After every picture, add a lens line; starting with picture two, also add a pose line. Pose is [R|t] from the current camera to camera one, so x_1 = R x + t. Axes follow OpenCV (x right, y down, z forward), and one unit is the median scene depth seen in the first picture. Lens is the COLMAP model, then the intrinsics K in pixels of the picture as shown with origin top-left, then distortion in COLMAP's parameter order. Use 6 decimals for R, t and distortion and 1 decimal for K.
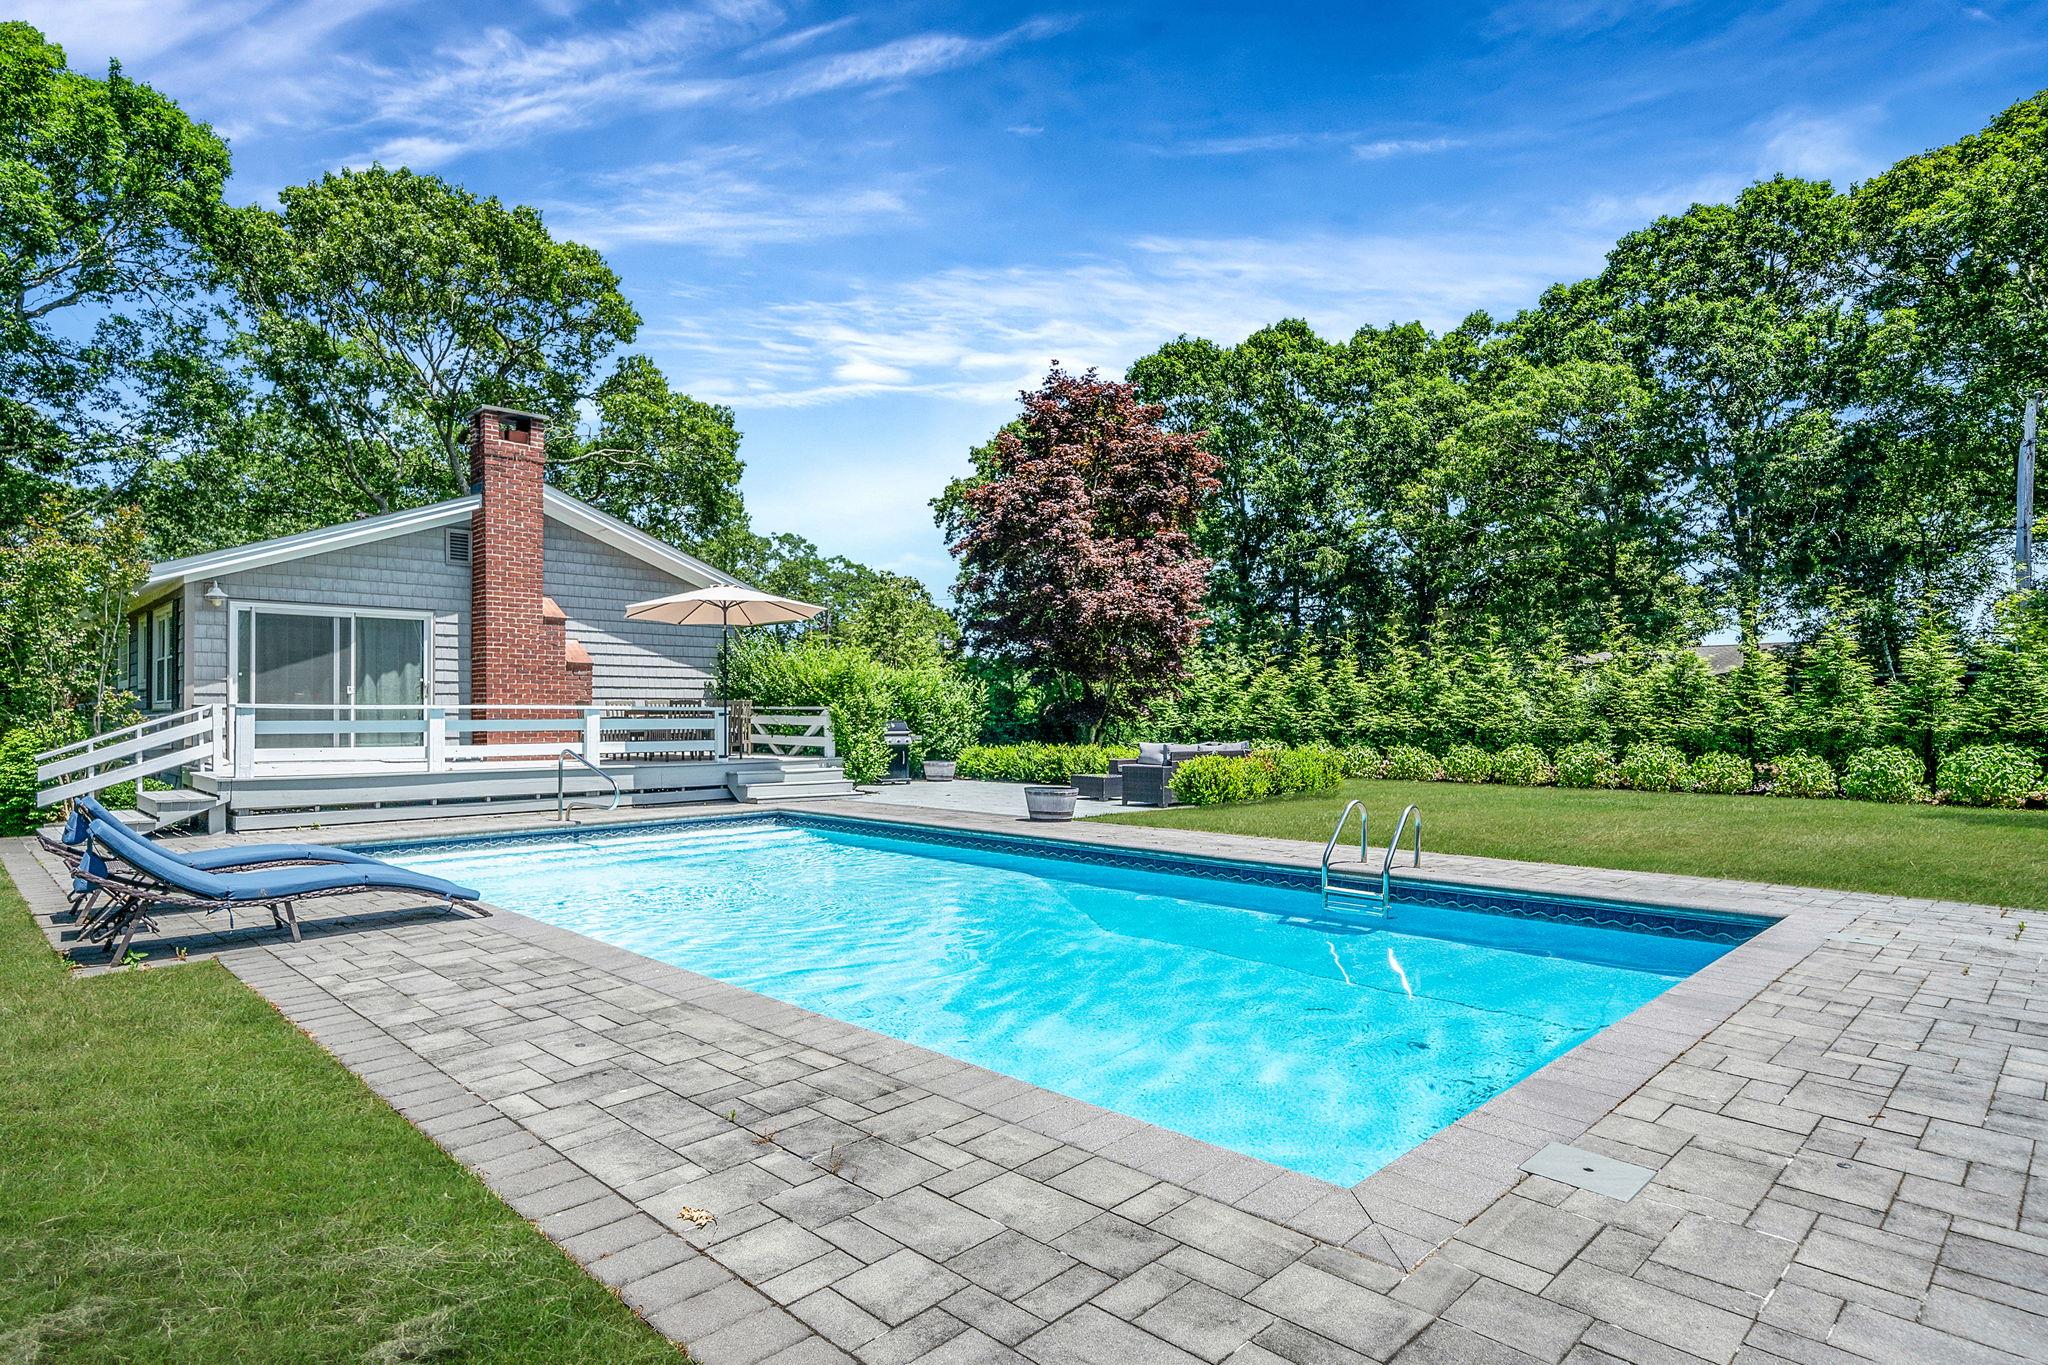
lens RADIAL K [[1106.4, 0, 1024.0], [0, 1106.4, 682.5], [0, 0, 1]] dist [-0.003258, 0.001261]
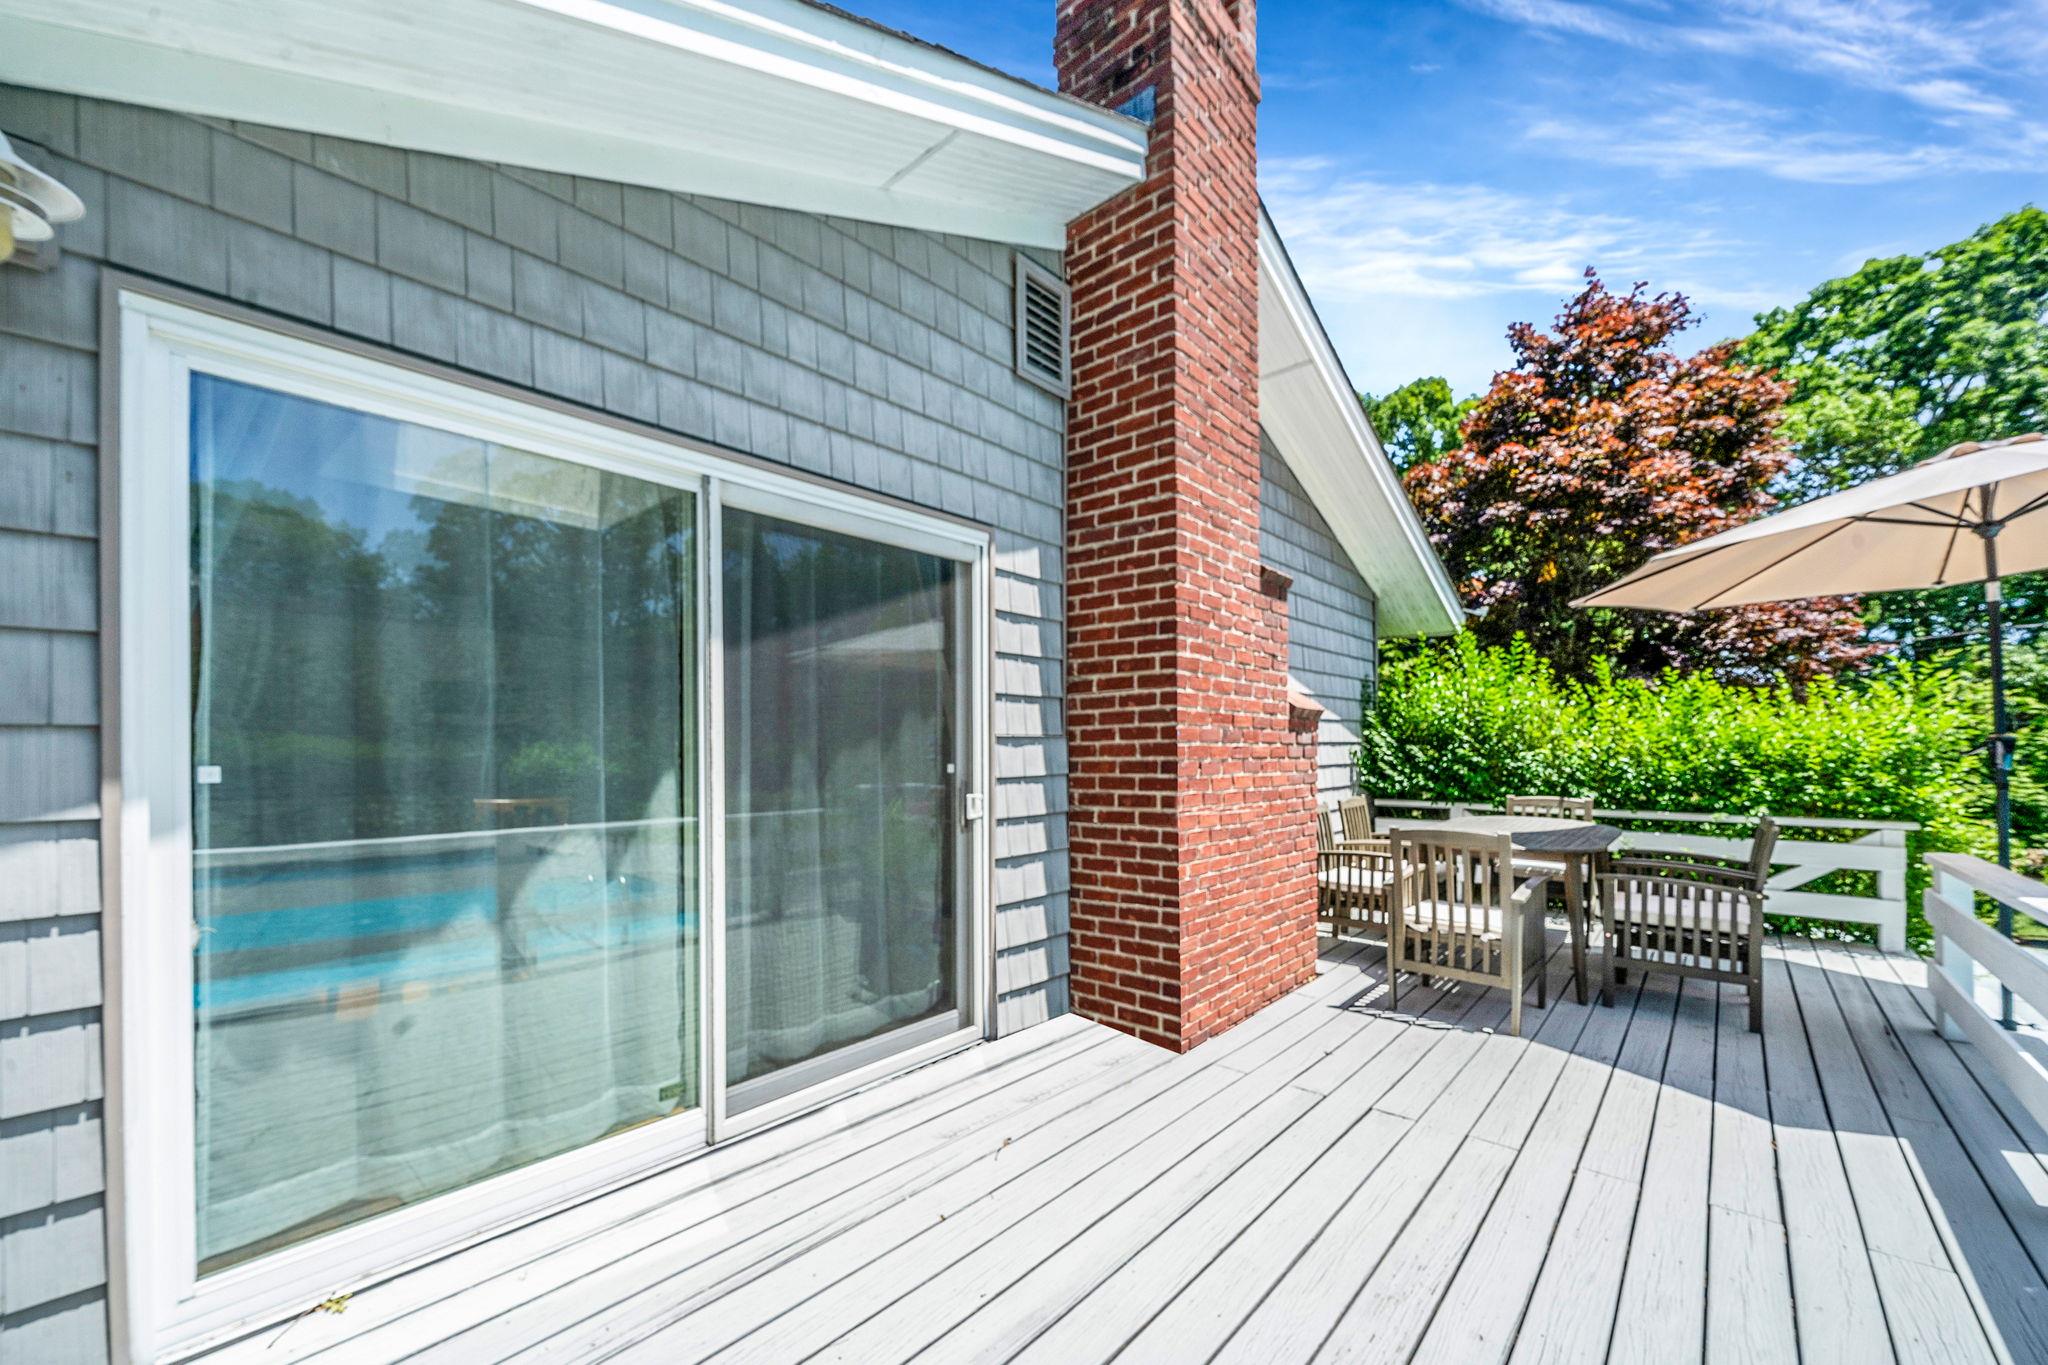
lens RADIAL K [[809.3, 0, 1012.8], [0, 809.3, 742.8], [0, 0, 1]] dist [0.002482, 0.000045]
pose [[0.998421, 0.000224, 0.056167, -0.563946], [-0.001314, 0.999812, 0.019368, -0.013628], [-0.056152, -0.019411, 0.998234, 0.823164]]
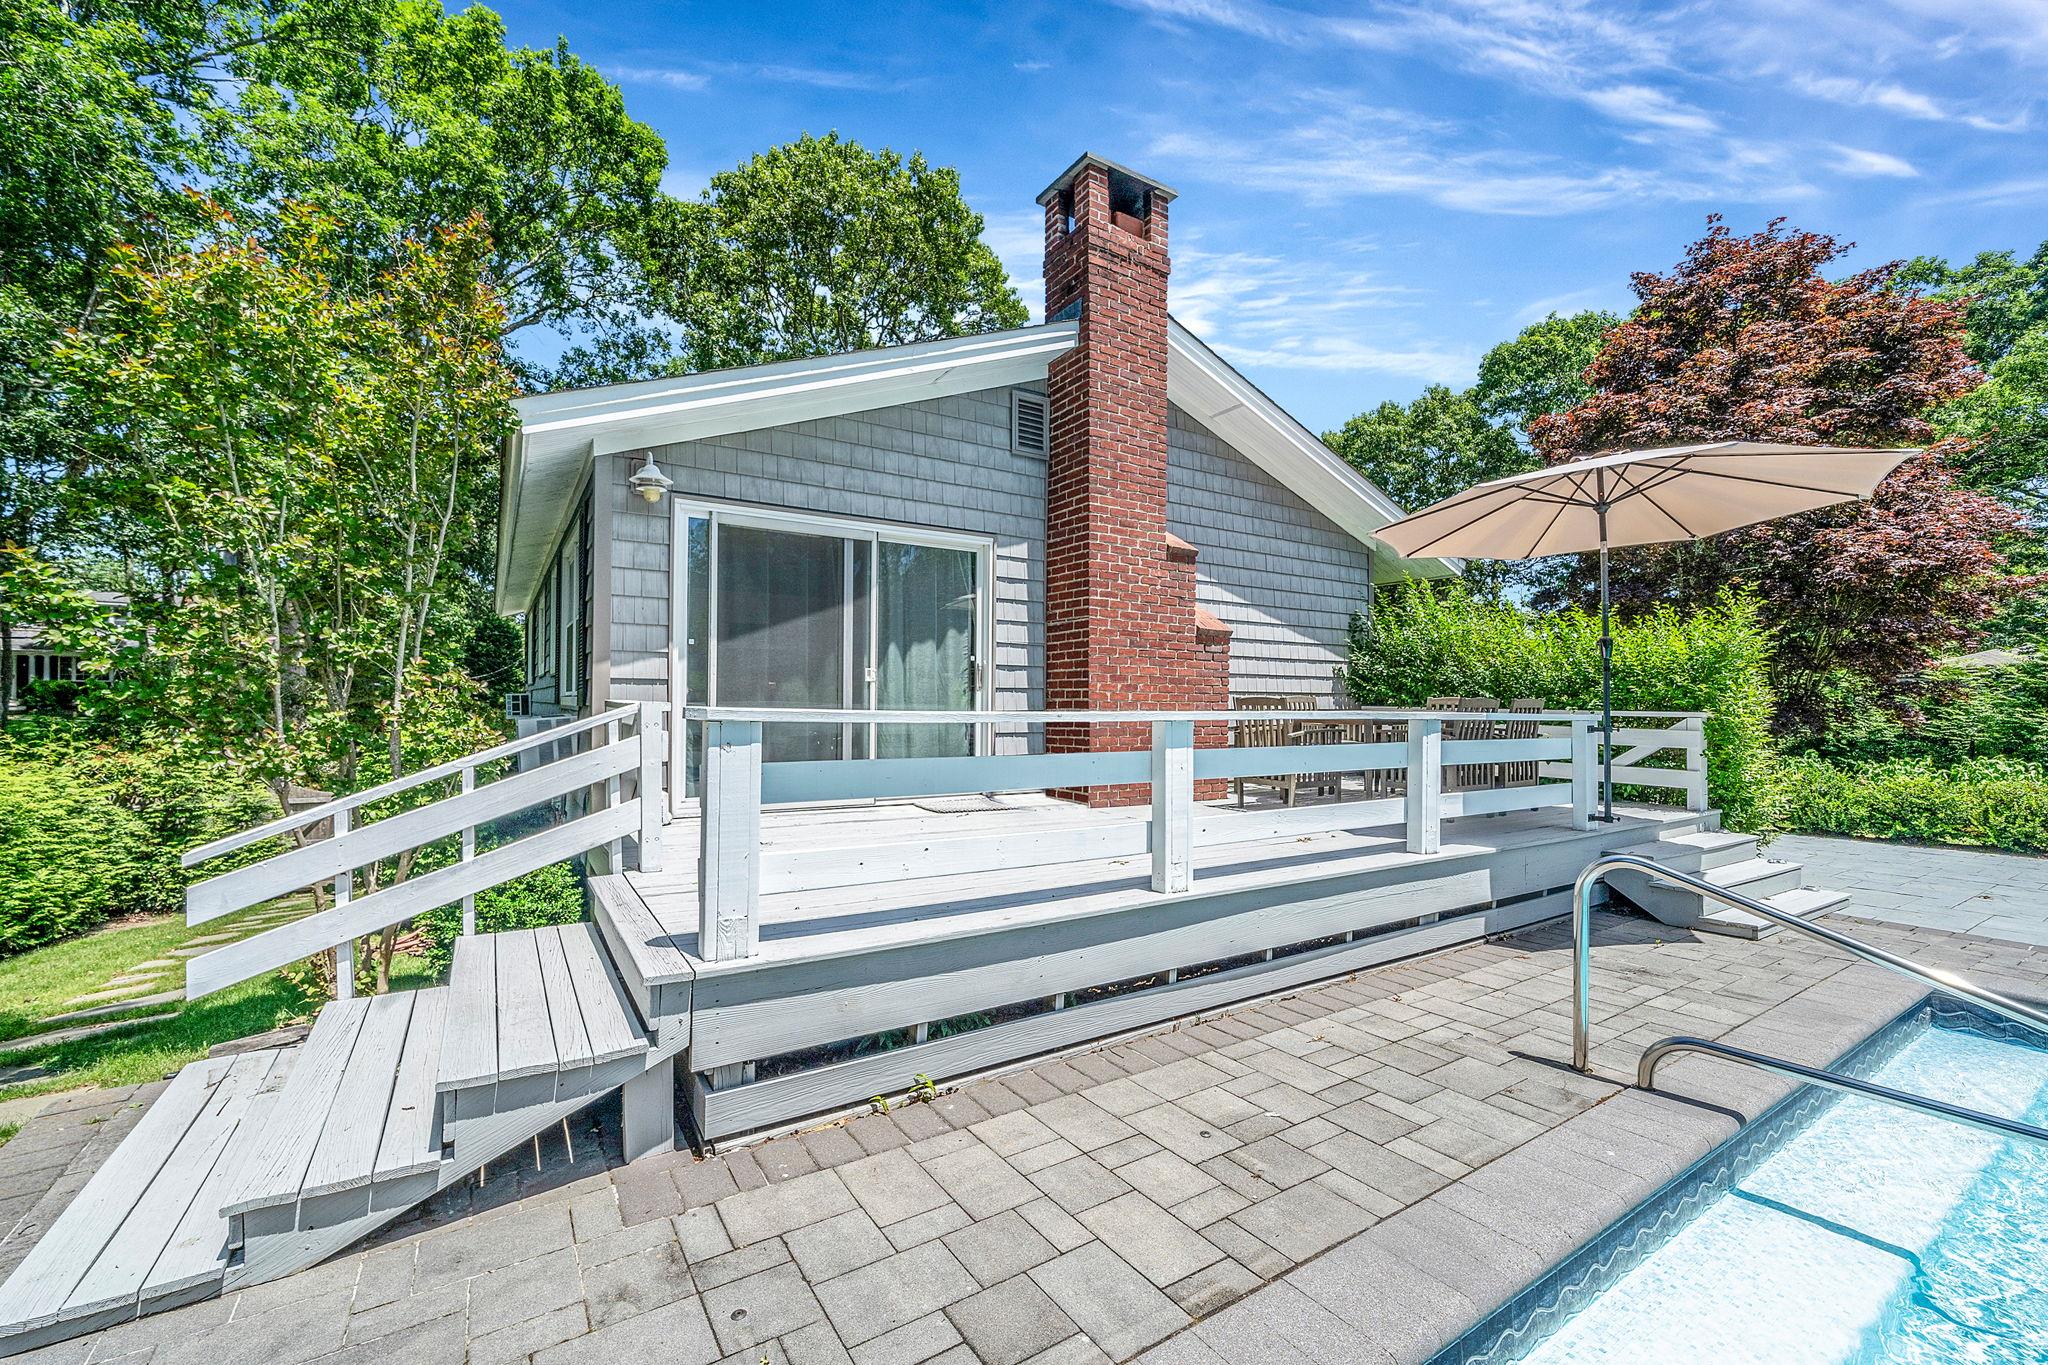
lens RADIAL K [[837.6, 0, 1024.0], [0, 837.6, 682.5], [0, 0, 1]] dist [-0.001907, -0.000191]
pose [[0.977181, 0.005436, -0.212341, -0.447449], [-0.004777, 0.999982, 0.003619, 0.008618], [0.212356, -0.002522, 0.977189, 0.613716]]
